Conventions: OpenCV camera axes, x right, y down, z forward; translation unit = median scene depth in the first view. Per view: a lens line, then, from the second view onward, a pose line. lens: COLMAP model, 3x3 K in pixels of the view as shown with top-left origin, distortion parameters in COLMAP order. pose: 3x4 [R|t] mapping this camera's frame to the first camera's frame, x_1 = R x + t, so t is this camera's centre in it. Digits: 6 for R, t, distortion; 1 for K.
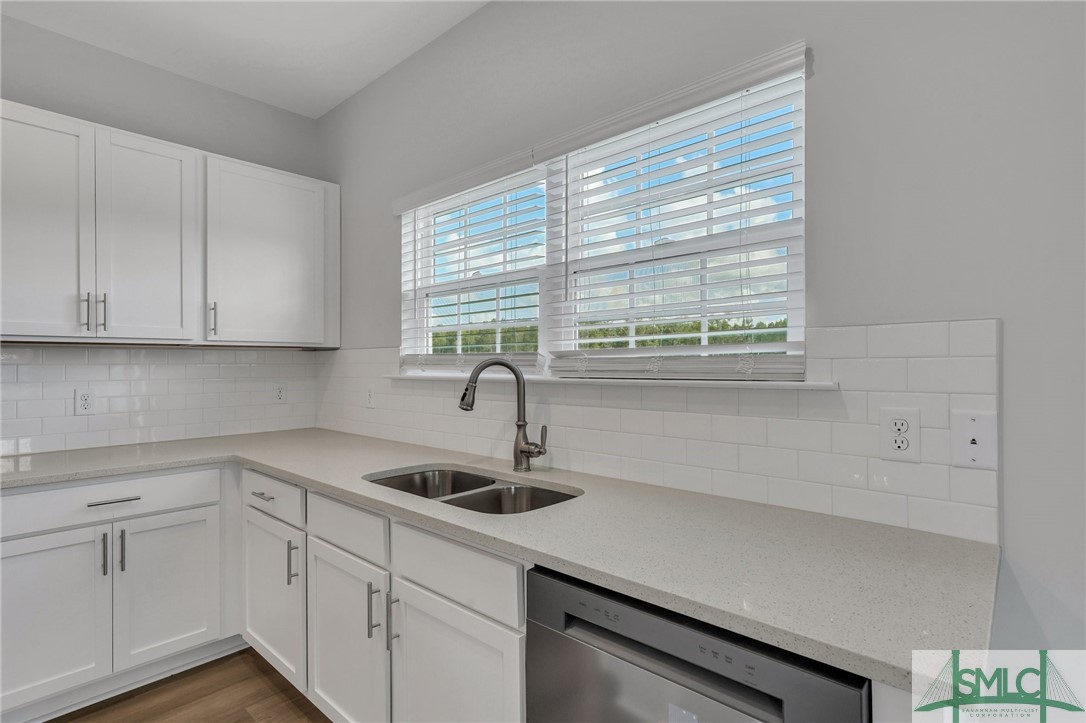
lens RADIAL K [[536.0, 0, 543.0], [0, 536.0, 361.5], [0, 0, 1]] dist [-0.002763, -0.000301]
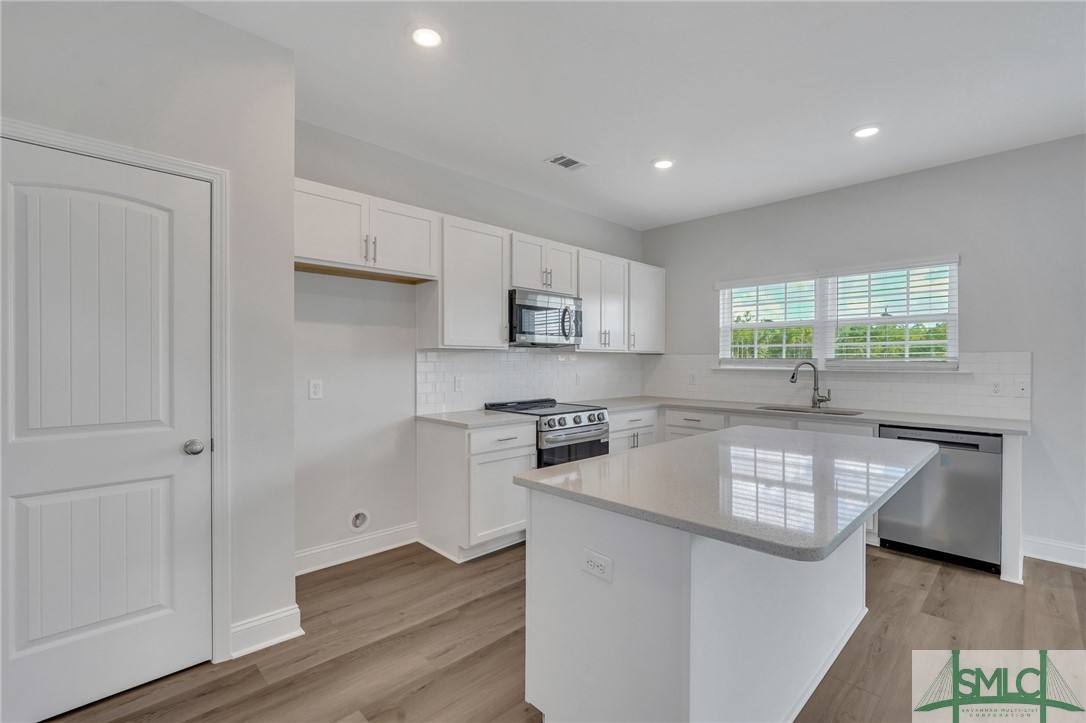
lens RADIAL K [[487.6, 0, 543.0], [0, 487.6, 361.5], [0, 0, 1]] dist [-0.001970, 0.000113]
pose [[0.999338, 0.008489, -0.035364, -1.119999], [-0.008203, 0.999932, 0.008232, -0.011773], [0.035431, -0.007937, 0.999341, -1.149274]]
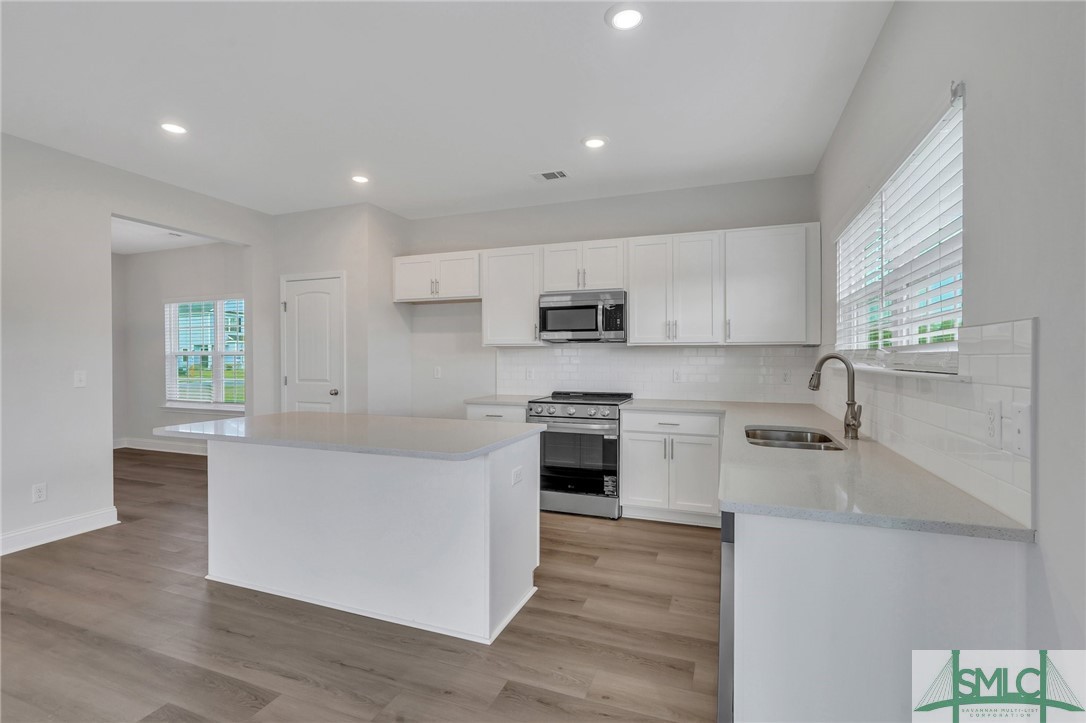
lens RADIAL K [[504.2, 0, 540.0], [0, 504.2, 357.2], [0, 0, 1]] dist [-0.001966, 0.000020]
pose [[0.375132, 0.005893, -0.926953, 0.771316], [0.001373, 0.999975, 0.006913, -0.005721], [0.926970, -0.003866, 0.375115, -0.166959]]
